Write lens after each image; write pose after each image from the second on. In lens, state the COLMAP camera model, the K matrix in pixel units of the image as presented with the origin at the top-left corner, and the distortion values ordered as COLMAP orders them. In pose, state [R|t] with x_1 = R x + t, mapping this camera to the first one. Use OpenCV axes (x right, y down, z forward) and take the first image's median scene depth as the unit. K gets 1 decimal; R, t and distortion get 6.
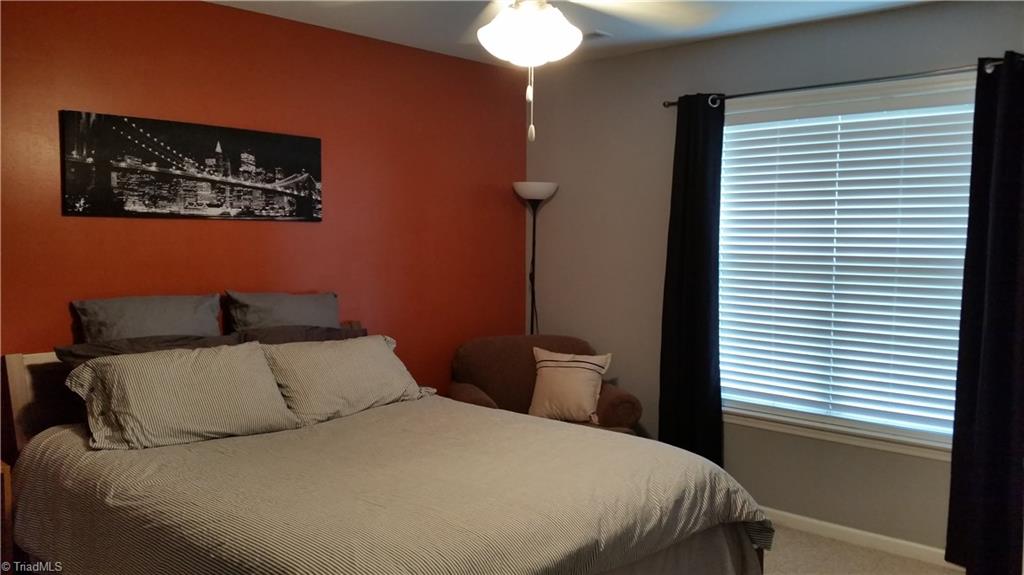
lens RADIAL K [[829.2, 0, 511.5], [0, 829.2, 294.3], [0, 0, 1]] dist [0.132889, -0.244573]
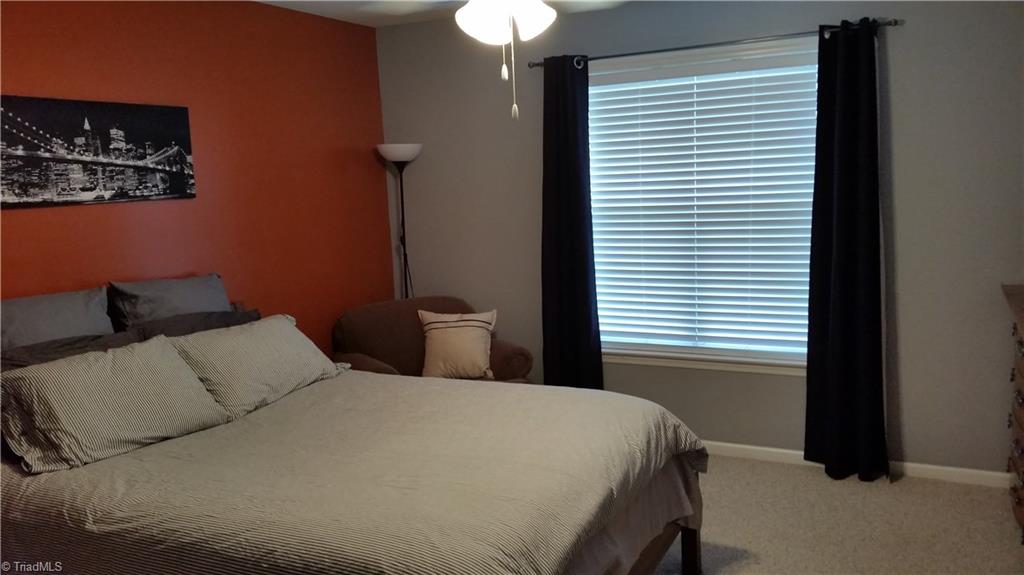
lens RADIAL K [[829.2, 0, 510.9], [0, 829.2, 292.2], [0, 0, 1]] dist [0.132889, -0.244573]
pose [[0.957786, -0.087128, 0.273962, -0.166018], [0.069753, 0.994922, 0.072553, -0.027849], [-0.278892, -0.050381, 0.959000, 0.002164]]
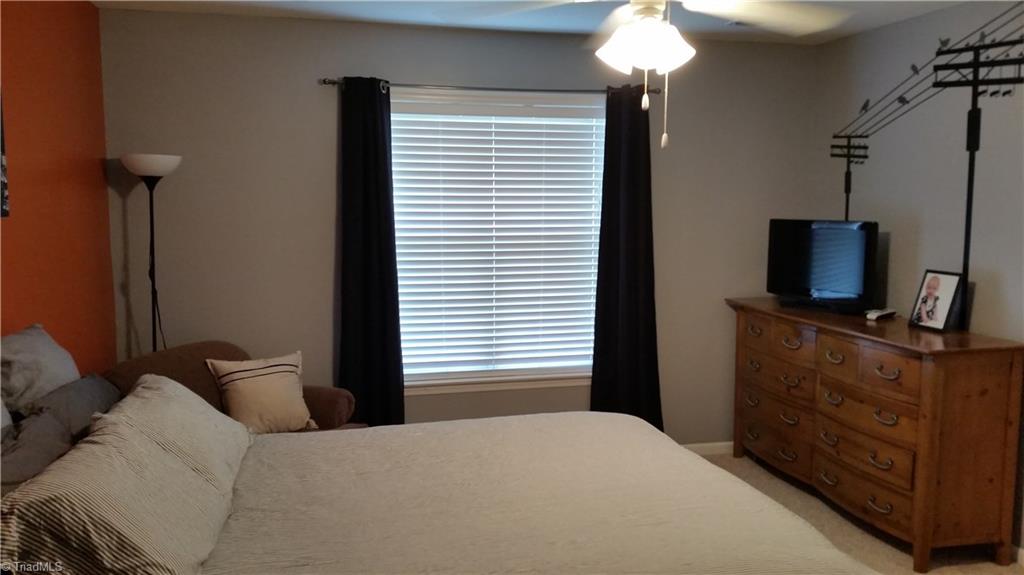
lens RADIAL K [[829.2, 0, 513.4], [0, 829.2, 287.3], [0, 0, 1]] dist [0.132889, -0.244573]
pose [[0.541661, -0.098113, 0.834852, -0.589726], [0.064758, 0.995084, 0.074928, -0.059405], [-0.838099, 0.013478, 0.545352, 0.345301]]
